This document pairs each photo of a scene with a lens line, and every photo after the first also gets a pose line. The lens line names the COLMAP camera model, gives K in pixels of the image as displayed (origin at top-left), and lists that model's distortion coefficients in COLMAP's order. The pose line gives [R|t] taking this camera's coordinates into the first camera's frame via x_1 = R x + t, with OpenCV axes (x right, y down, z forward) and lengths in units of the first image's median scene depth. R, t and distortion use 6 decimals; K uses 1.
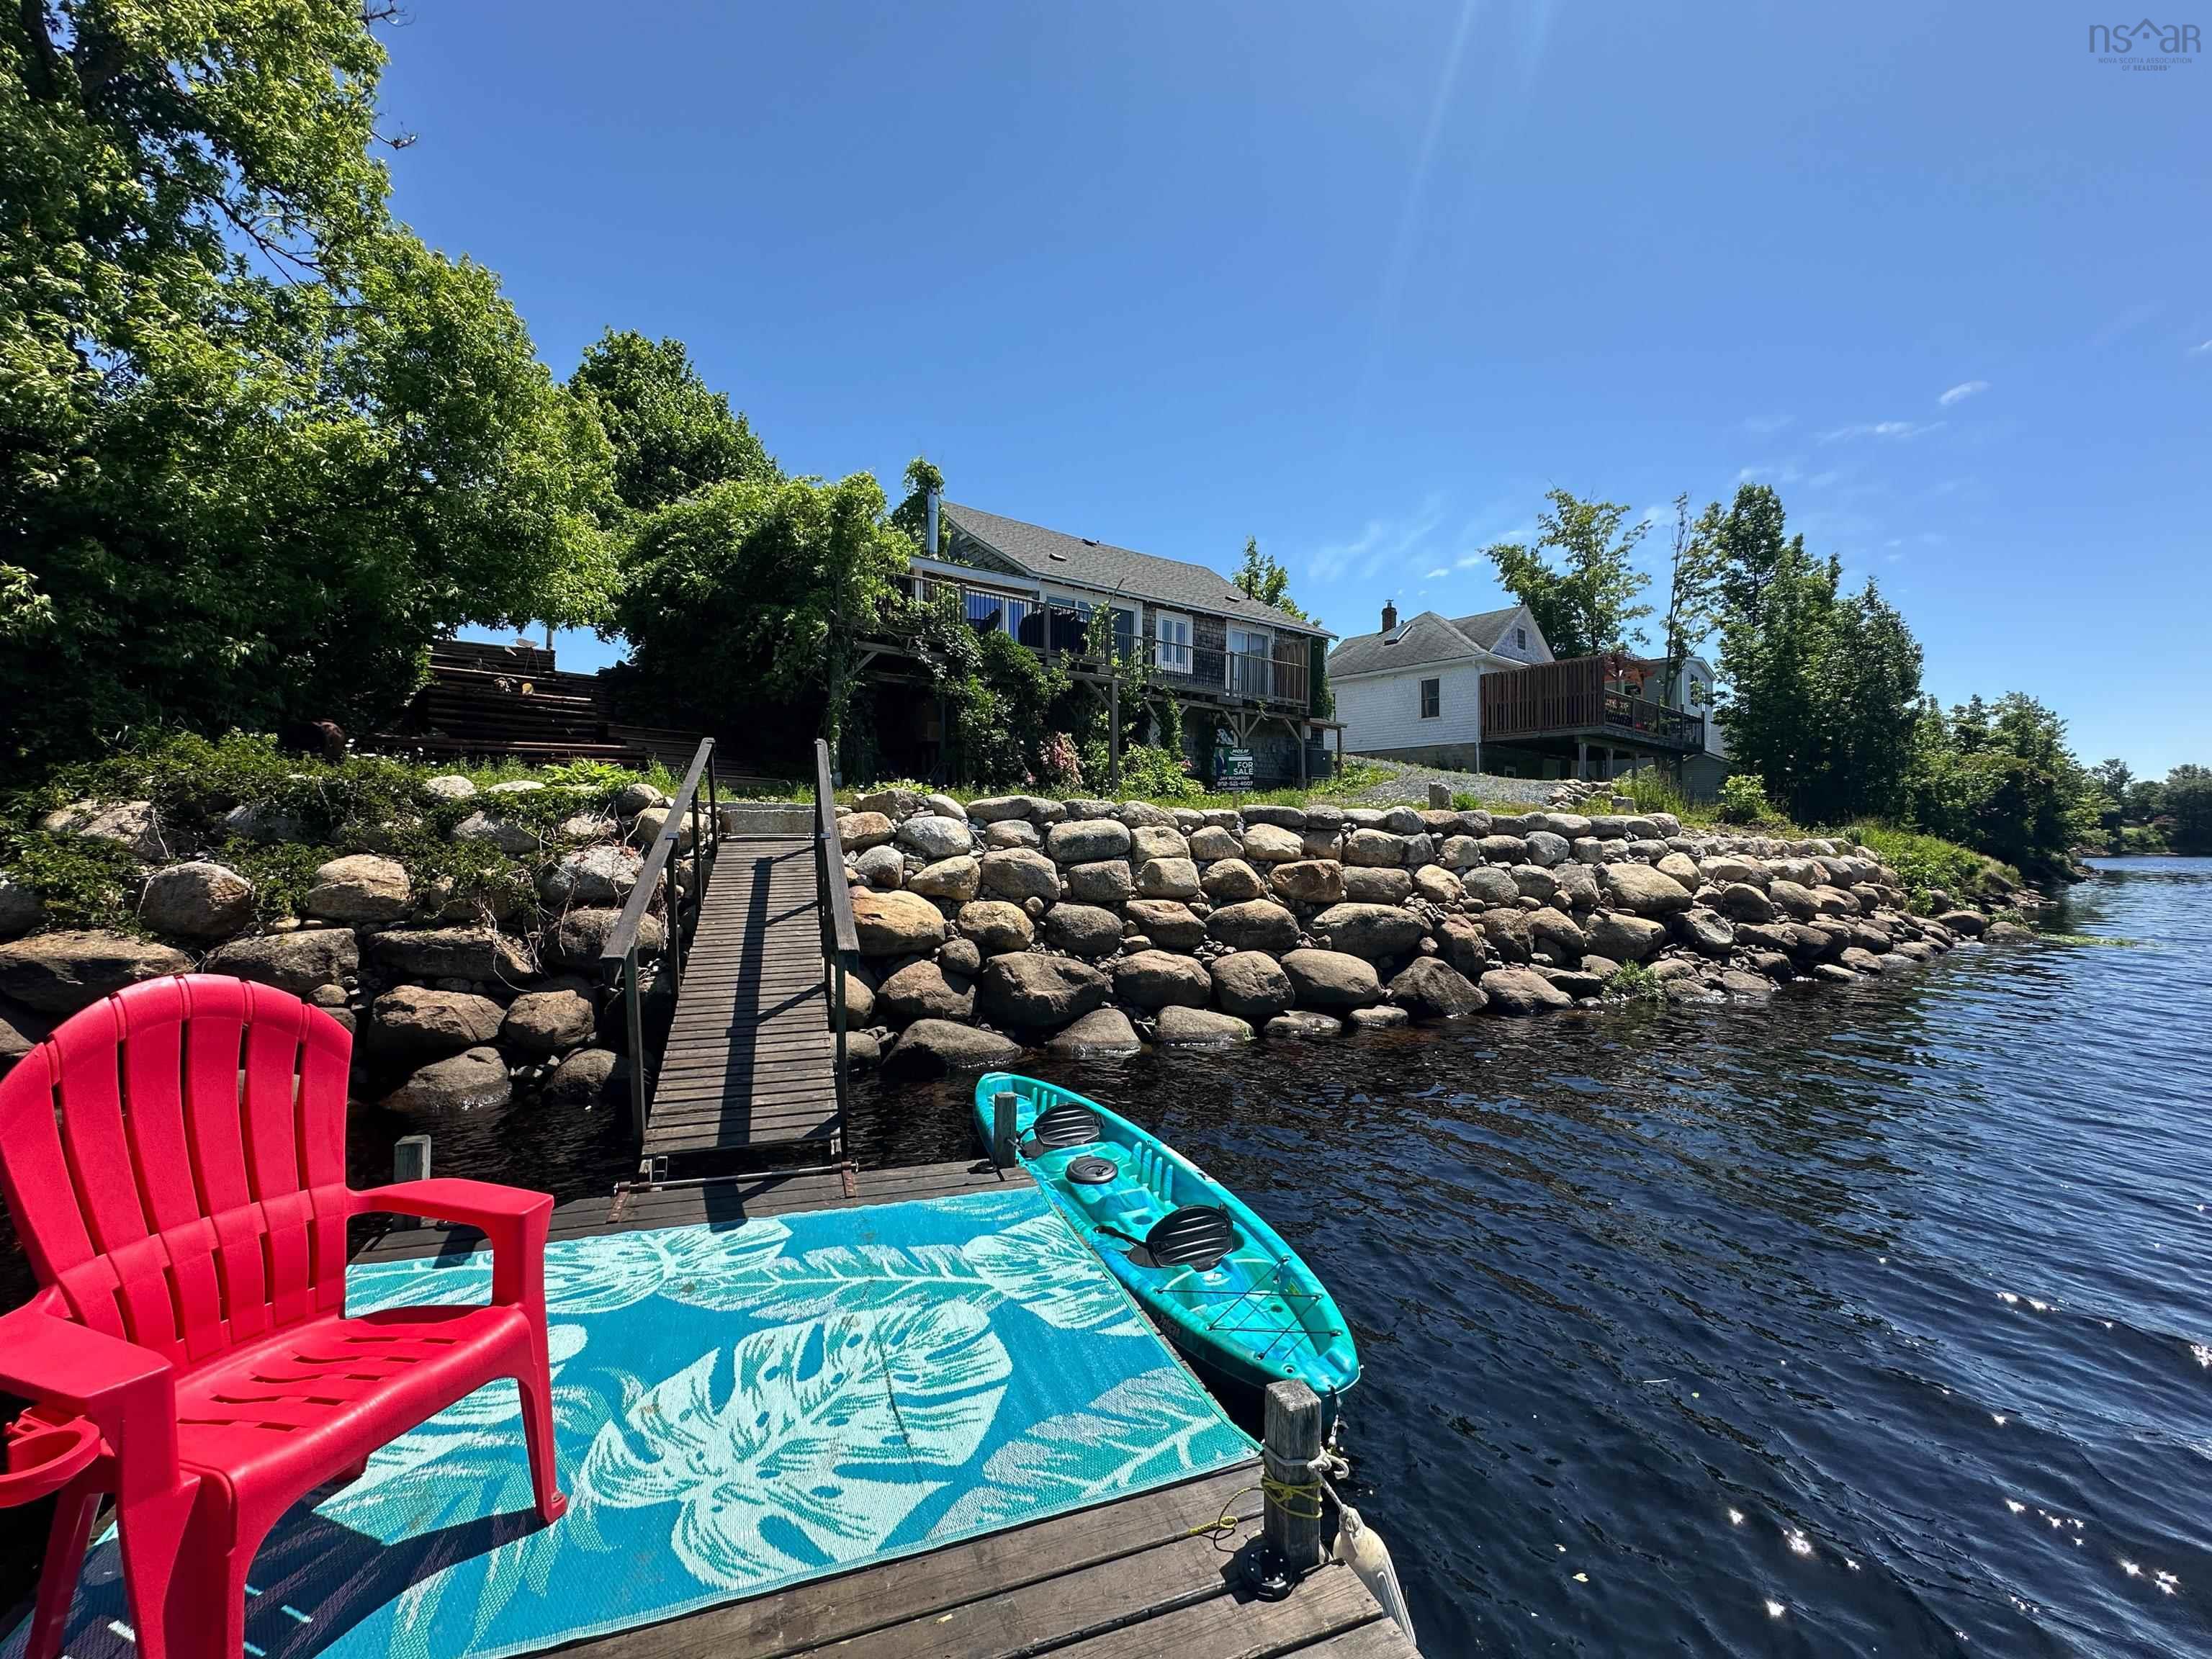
lens RADIAL K [[875.5, 0, 1106.0], [0, 875.5, 829.5], [0, 0, 1]] dist [-0.000888, -0.000040]
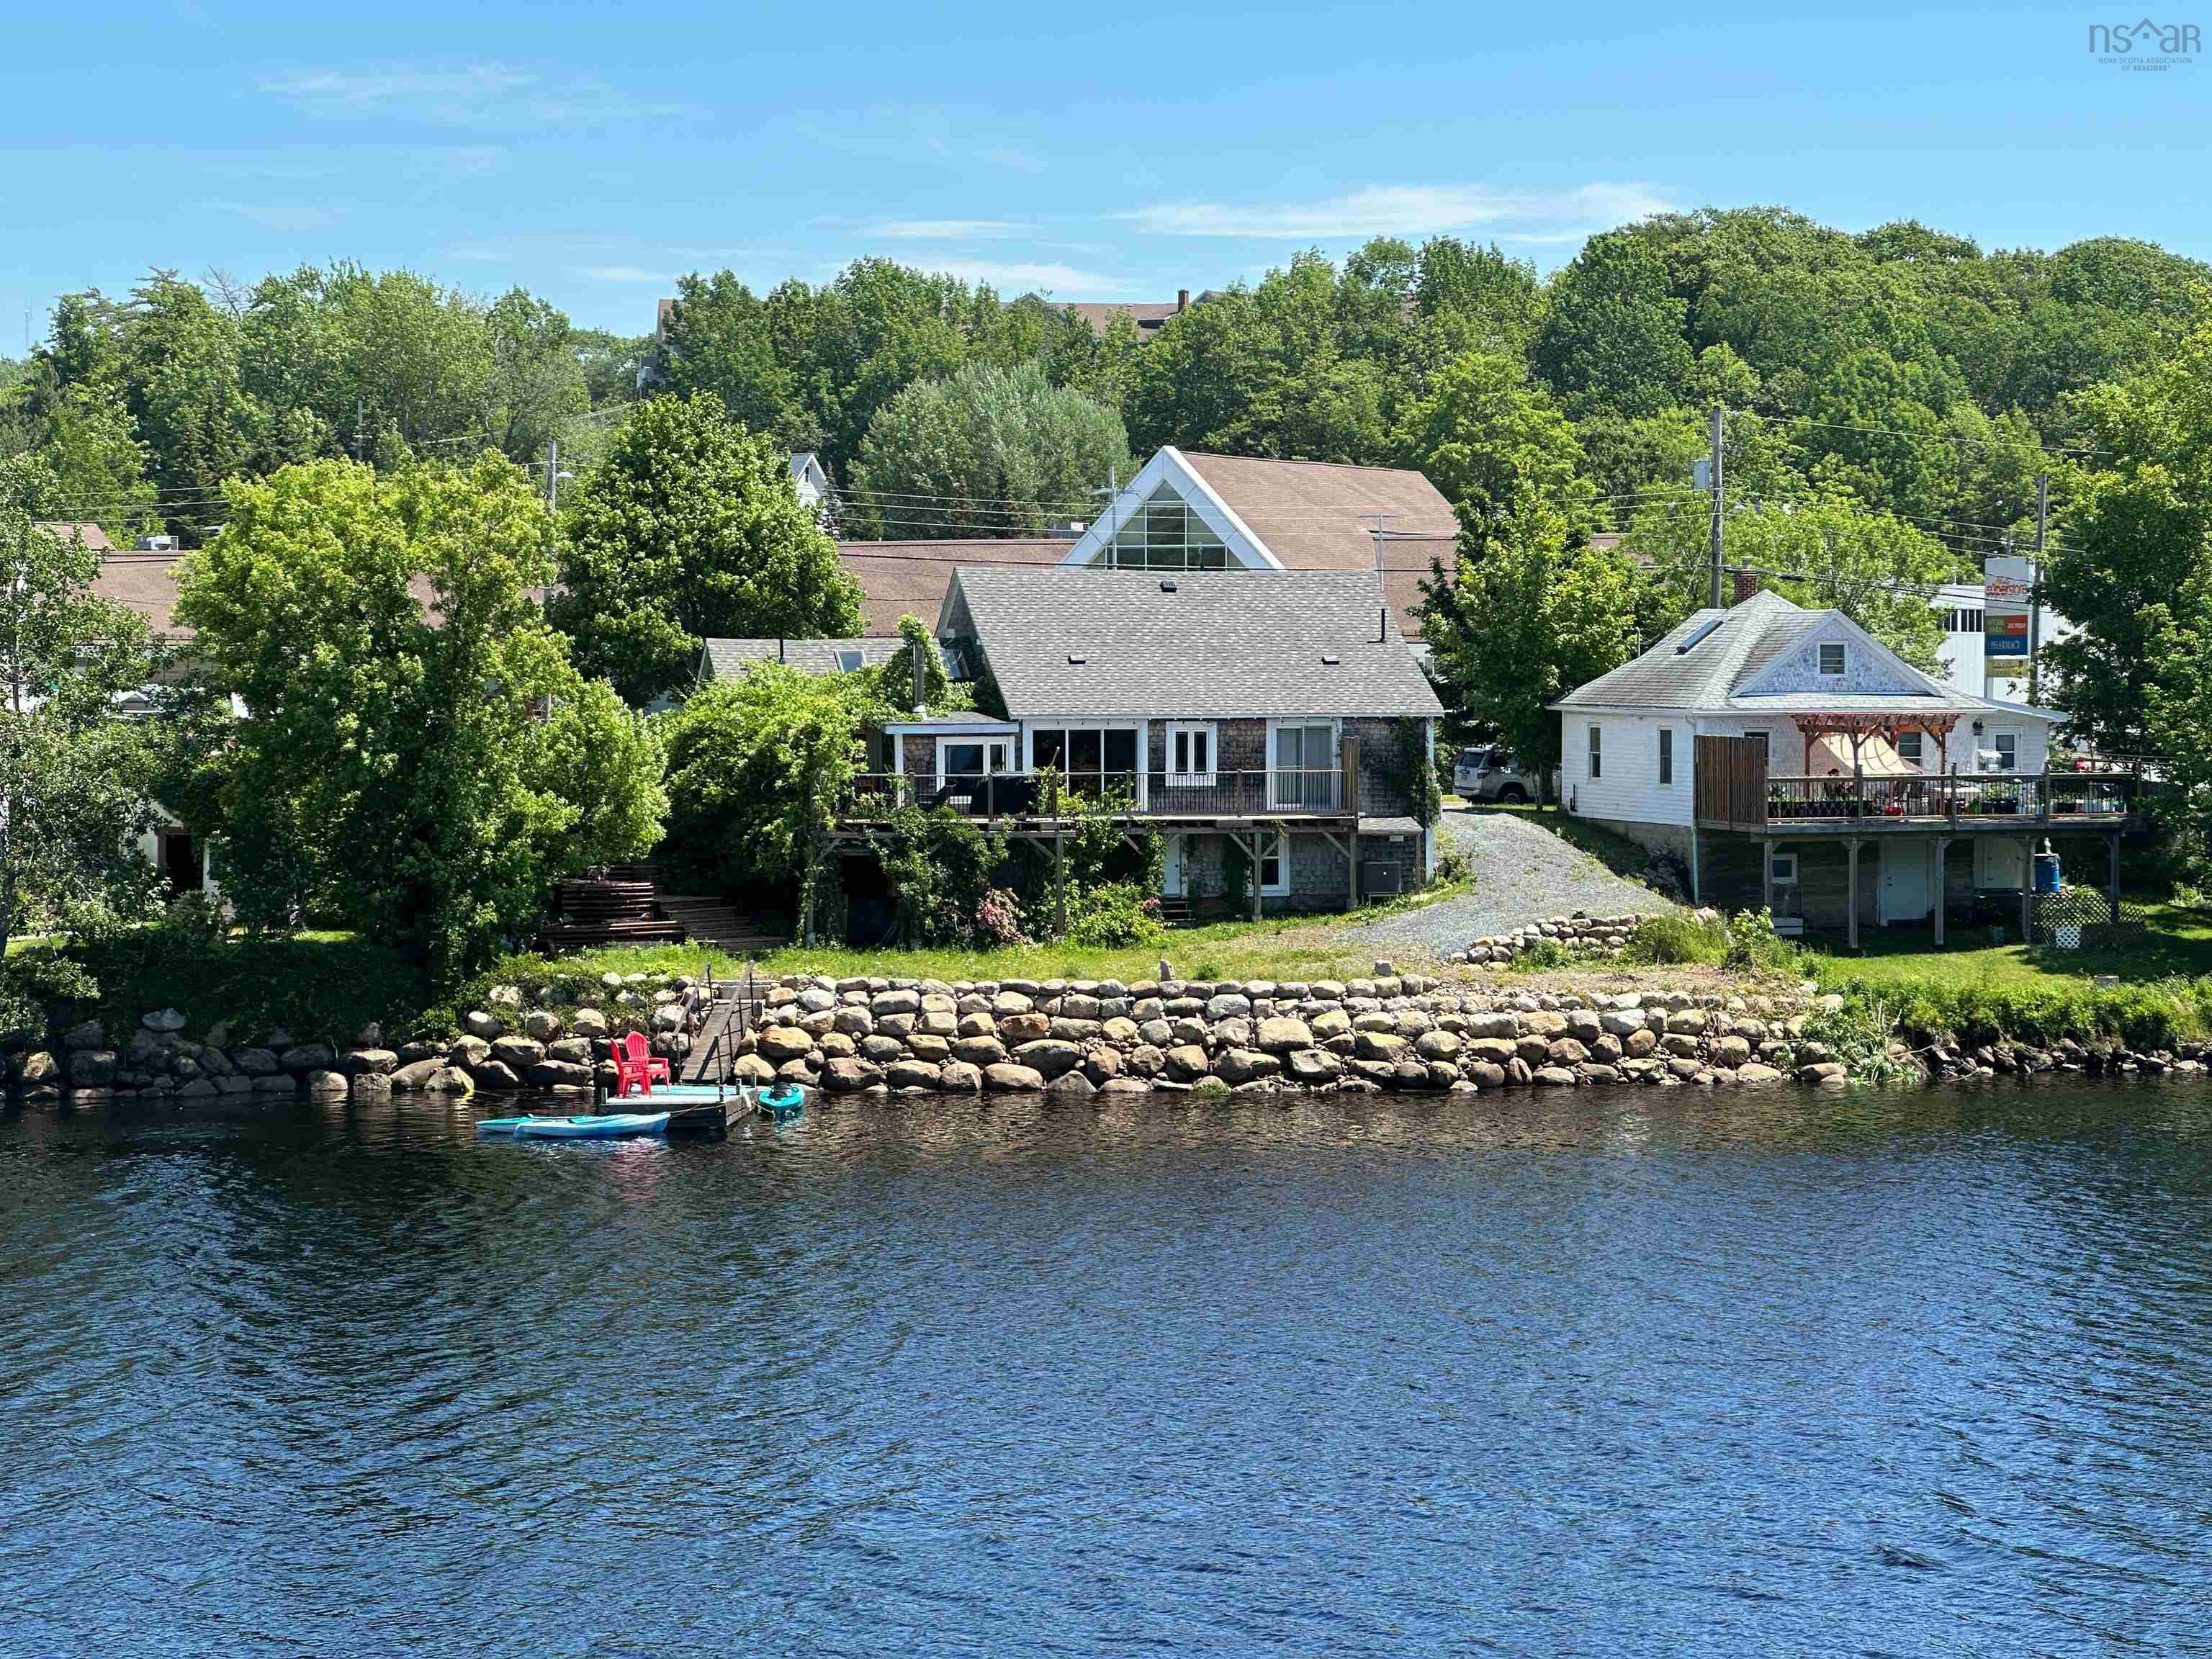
lens RADIAL K [[4881.7, 0, 1106.0], [0, 4881.7, 829.5], [0, 0, 1]] dist [-0.435309, 10.785665]
pose [[0.924612, 0.009794, -0.380785, 3.965572], [0.009021, 0.998826, 0.047595, -0.772241], [0.380804, -0.047442, 0.923438, -7.675656]]
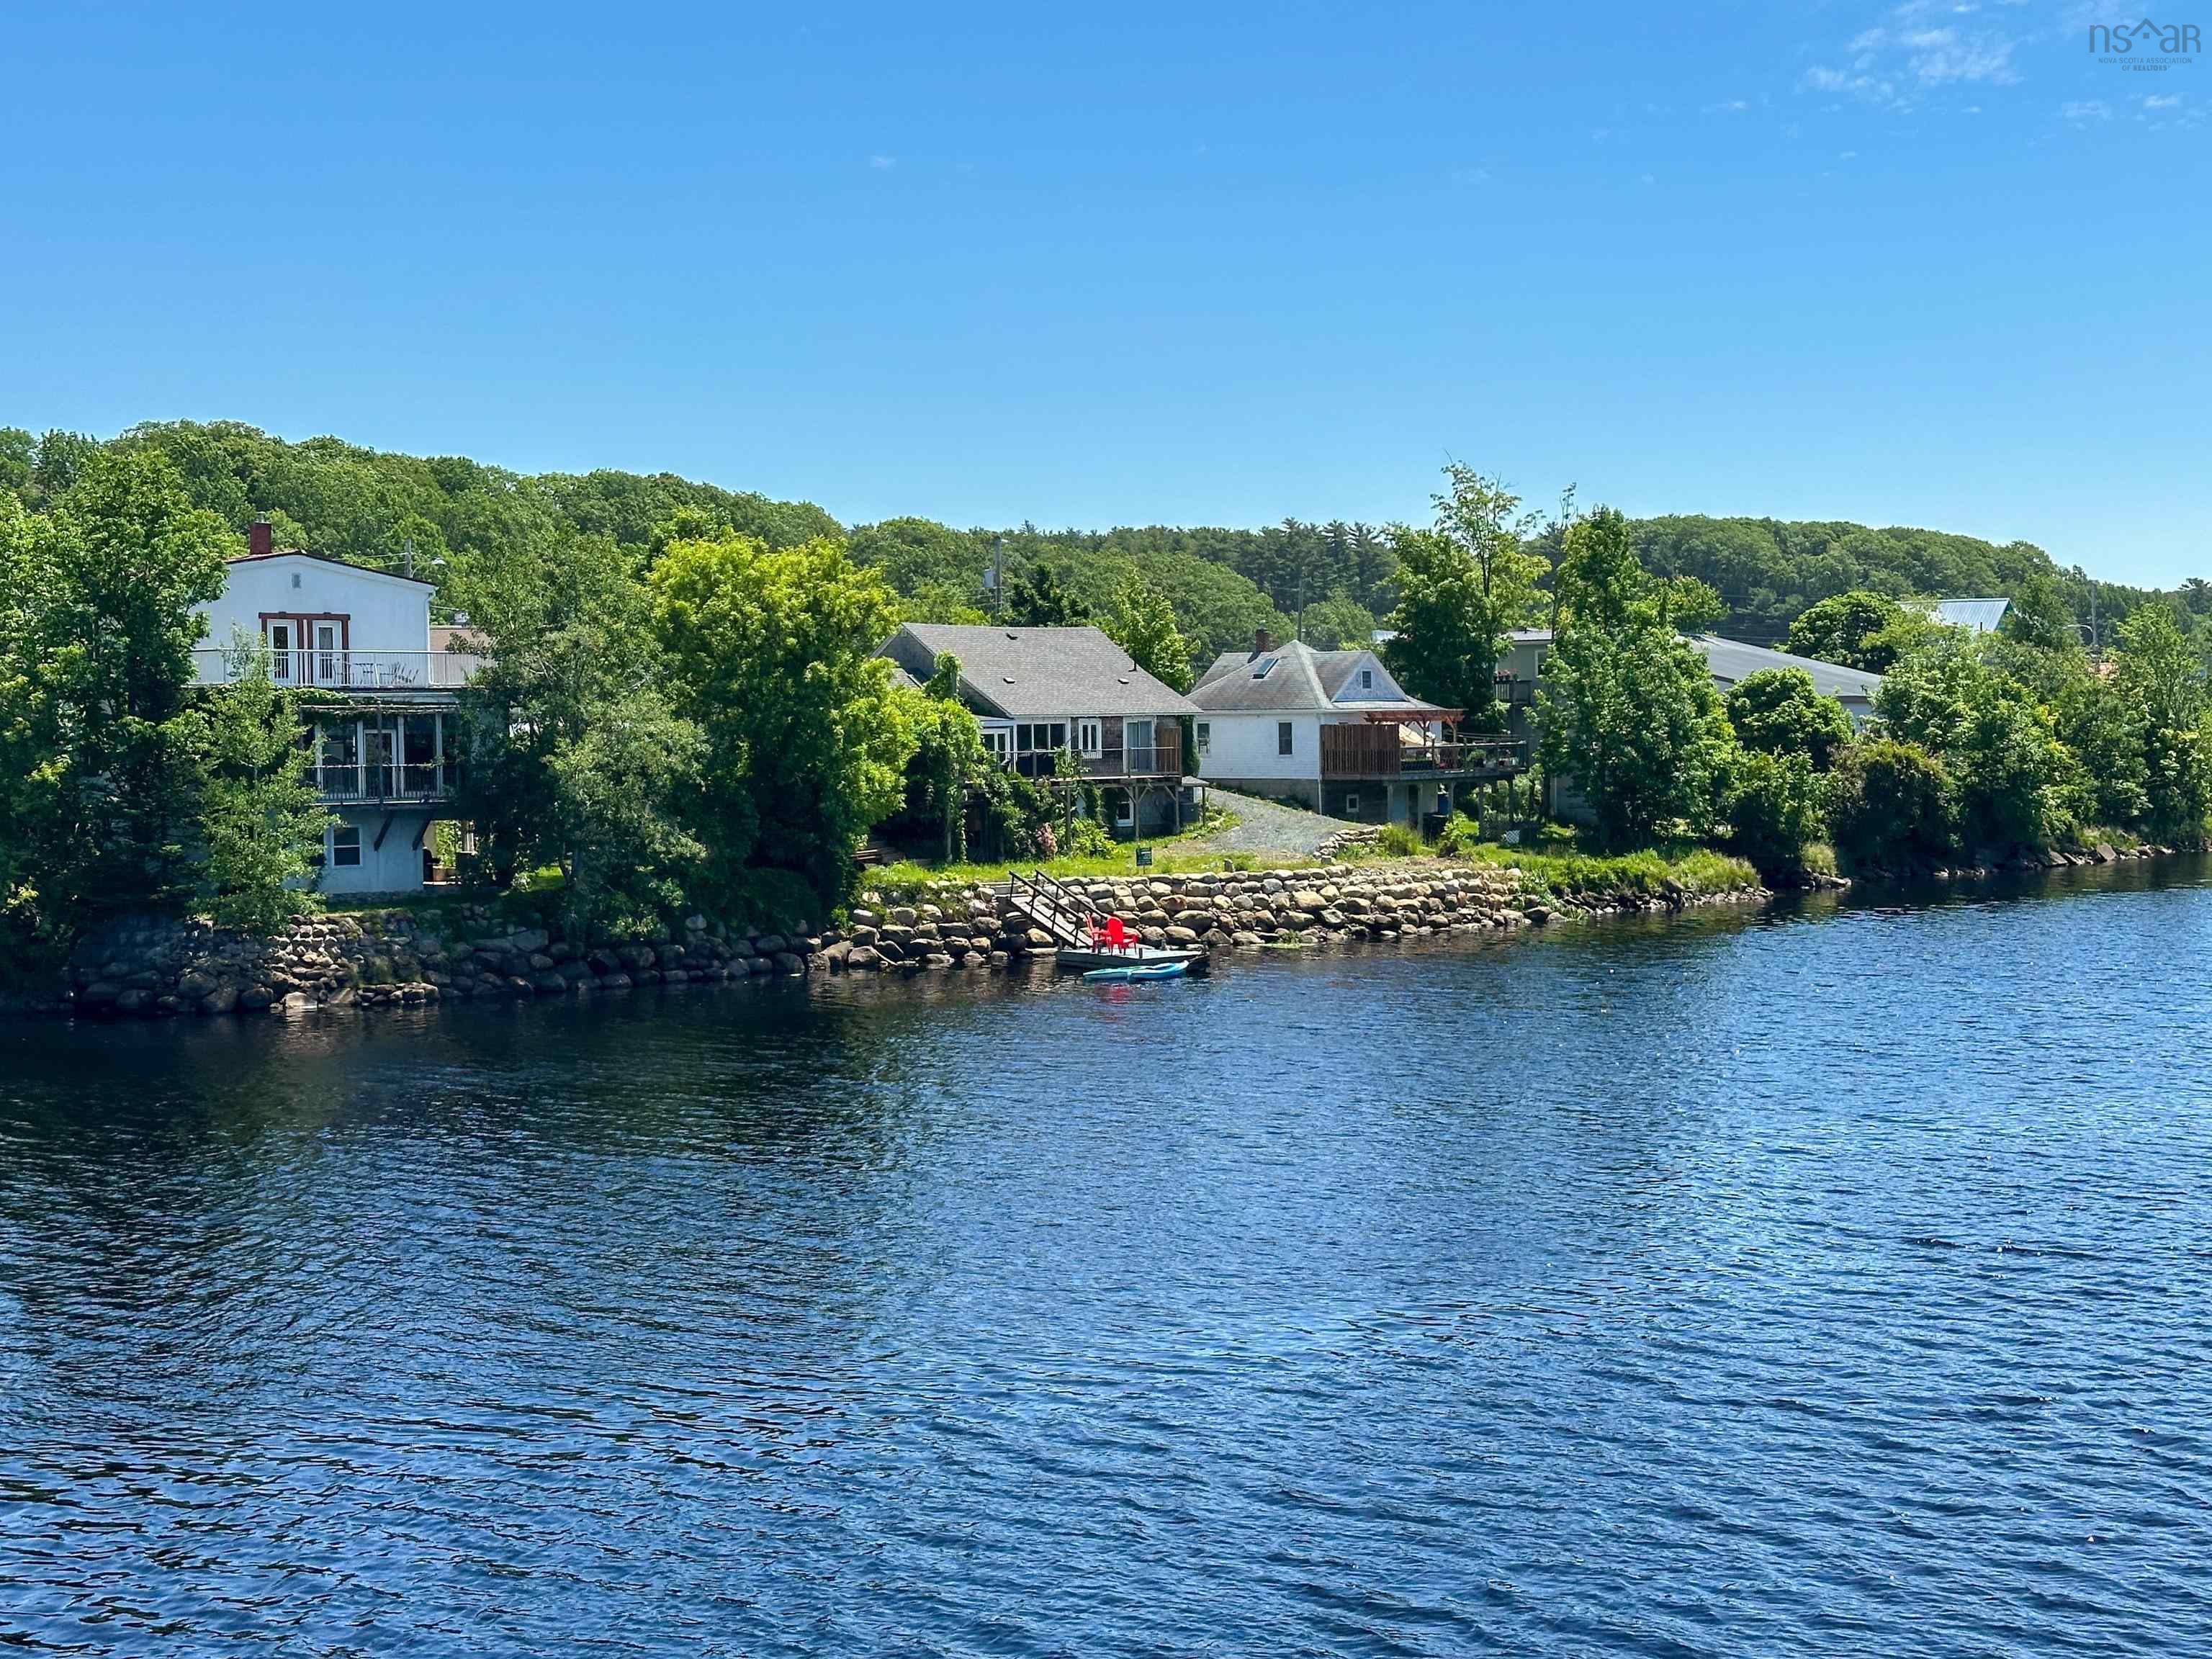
lens RADIAL K [[3121.2, 0, 1106.0], [0, 3121.2, 829.5], [0, 0, 1]] dist [0.111021, 0.000758]
pose [[0.983752, -0.022578, 0.178106, -1.689329], [0.014339, 0.998773, 0.047407, -0.629248], [-0.178958, -0.044083, 0.982869, -8.450190]]
